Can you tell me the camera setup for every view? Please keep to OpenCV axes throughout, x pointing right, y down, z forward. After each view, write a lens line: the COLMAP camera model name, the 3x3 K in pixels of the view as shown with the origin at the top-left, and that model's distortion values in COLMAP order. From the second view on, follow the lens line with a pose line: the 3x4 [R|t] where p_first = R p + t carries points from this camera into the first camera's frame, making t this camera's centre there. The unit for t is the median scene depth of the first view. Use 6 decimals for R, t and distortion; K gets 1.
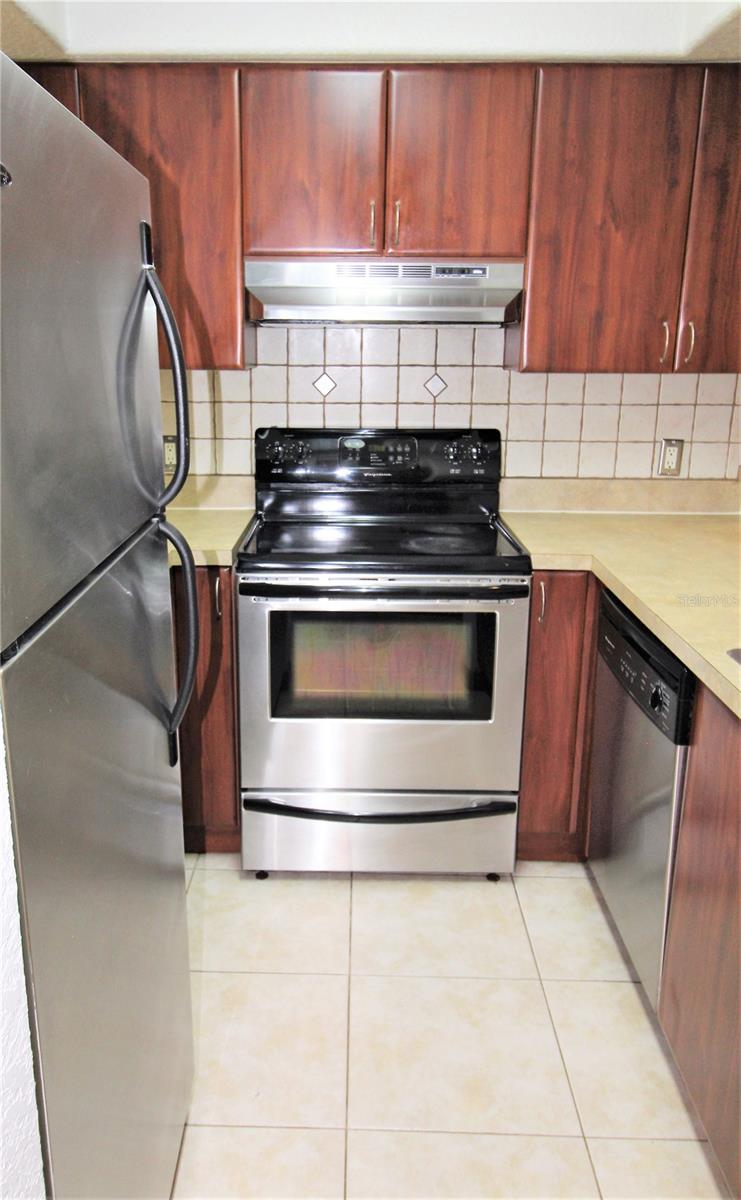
lens RADIAL K [[939.8, 0, 306.9], [0, 939.8, 600.6], [0, 0, 1]] dist [0.006329, 0.001854]
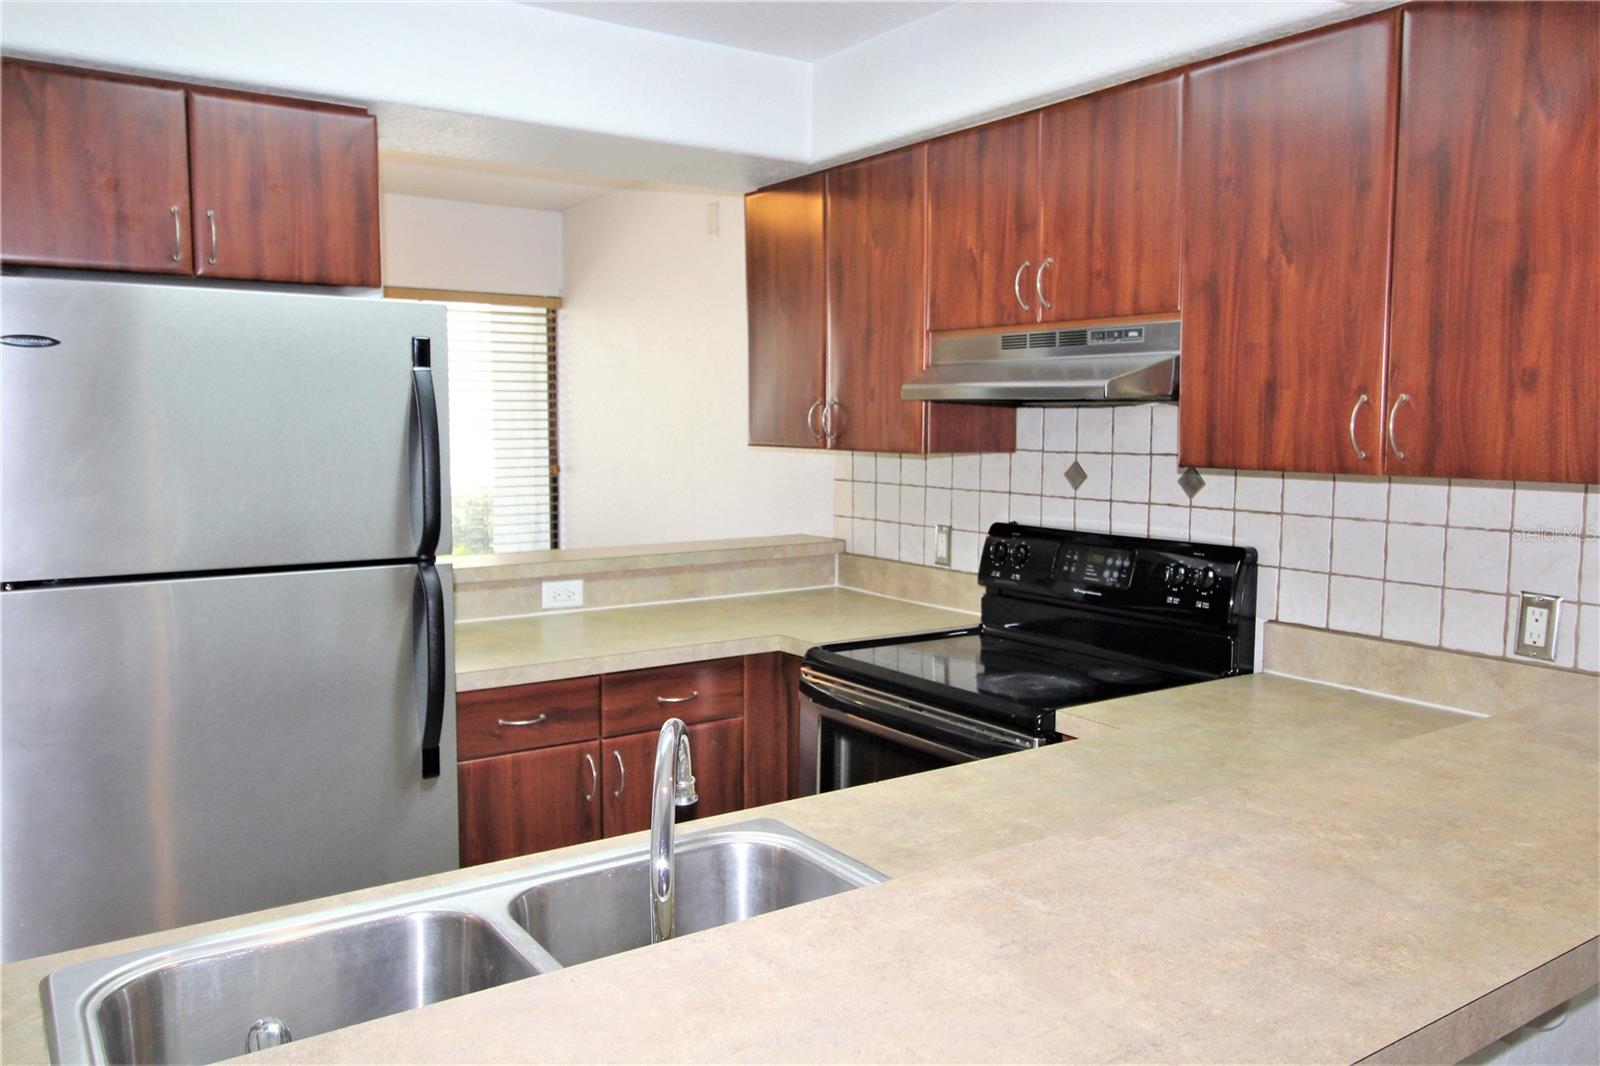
lens RADIAL K [[1207.3, 0, 800.0], [0, 1207.3, 533.0], [0, 0, 1]] dist [0.000291, 0.001497]
pose [[0.576706, 0.075086, -0.813494, 0.821315], [-0.213753, 0.974947, -0.061547, -0.079097], [0.788492, 0.209382, 0.578307, 0.267031]]
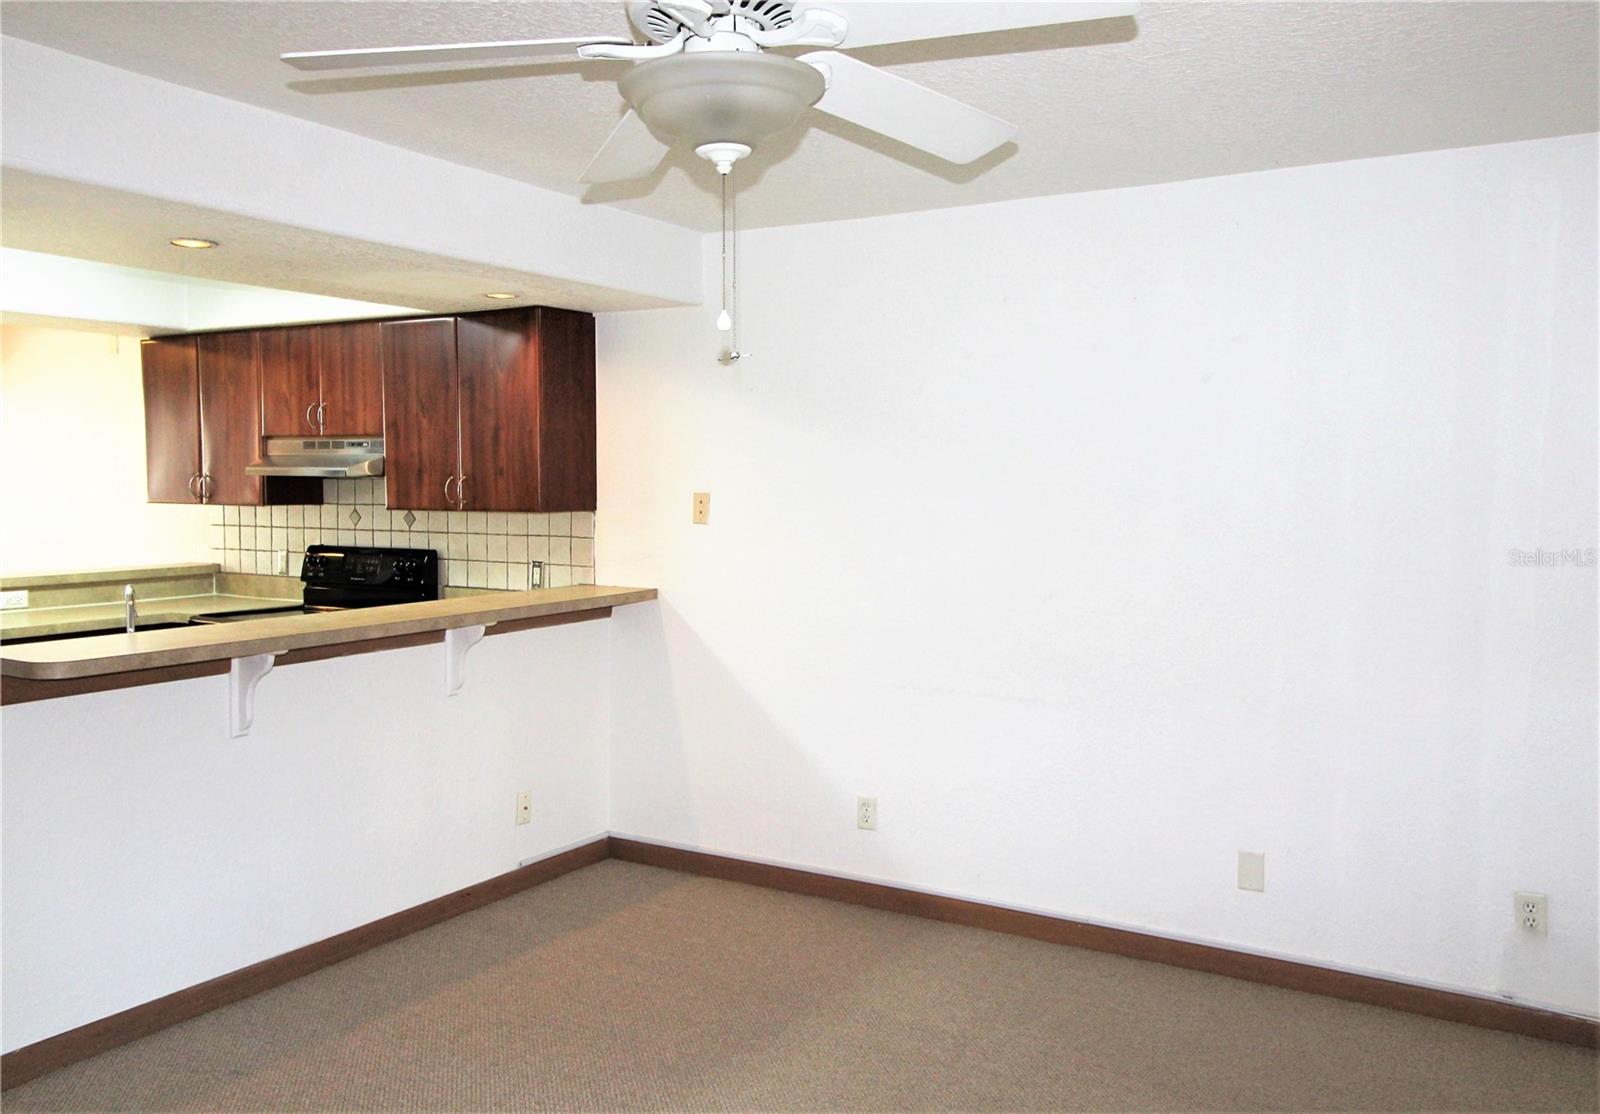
lens RADIAL K [[1308.0, 0, 800.4], [0, 1308.0, 530.6], [0, 0, 1]] dist [0.045440, 0.000692]
pose [[0.861979, 0.017842, -0.506631, 1.849412], [-0.127318, 0.974969, -0.182282, 0.079563], [0.490697, 0.221626, 0.842674, -0.401984]]
